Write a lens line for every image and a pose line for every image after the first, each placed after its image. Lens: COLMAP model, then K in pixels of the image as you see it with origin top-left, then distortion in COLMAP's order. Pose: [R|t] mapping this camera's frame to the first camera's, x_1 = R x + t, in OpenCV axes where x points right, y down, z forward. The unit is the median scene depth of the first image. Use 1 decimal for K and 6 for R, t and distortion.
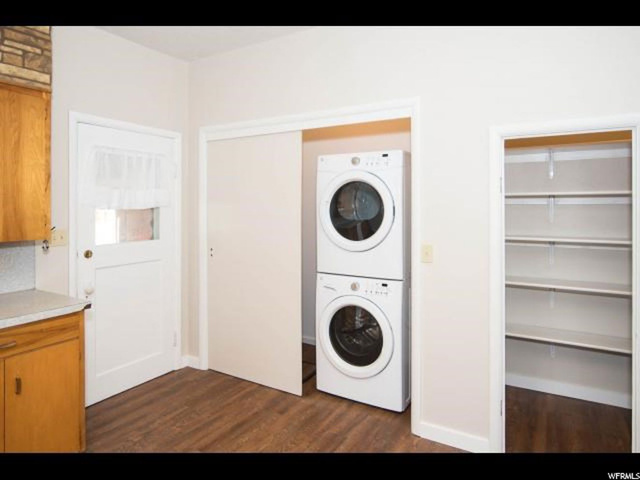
lens RADIAL K [[403.4, 0, 322.0], [0, 403.4, 204.9], [0, 0, 1]] dist [0.000467, 0.000042]
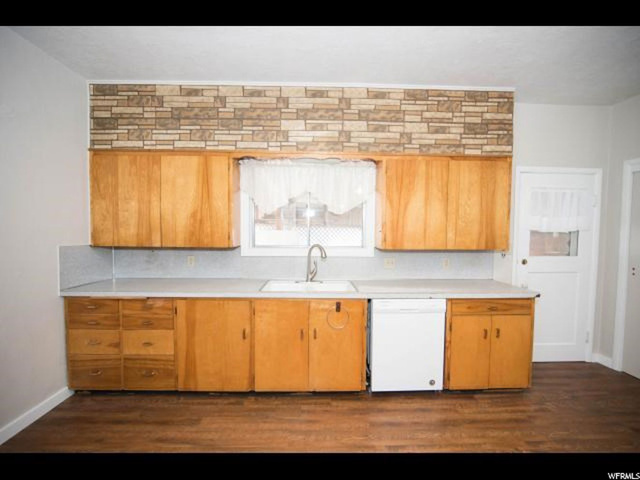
lens RADIAL K [[294.8, 0, 314.2], [0, 294.8, 241.7], [0, 0, 1]] dist [-0.015449, -0.000577]
pose [[0.538273, 0.042138, -0.841717, -0.103819], [-0.006372, 0.998924, 0.045934, 0.004543], [0.842747, -0.019361, 0.537962, -0.247497]]
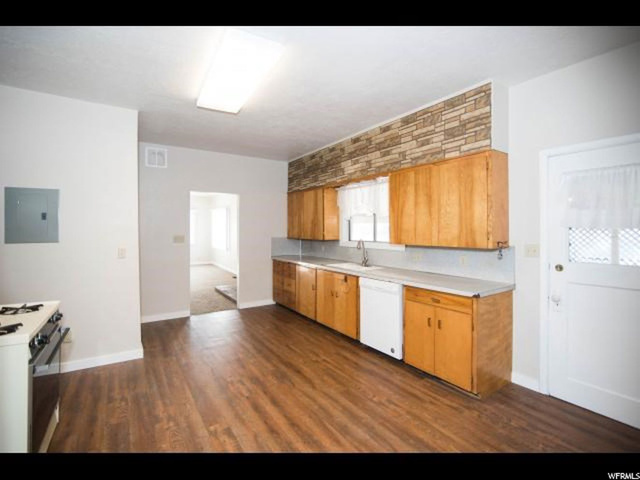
lens RADIAL K [[303.2, 0, 320.5], [0, 303.2, 225.3], [0, 0, 1]] dist [-0.001682, -0.000259]
pose [[-0.428689, -0.007182, -0.903424, 0.552206], [0.007744, 0.999902, -0.011624, 0.006067], [0.903419, -0.011980, -0.428592, 0.830643]]
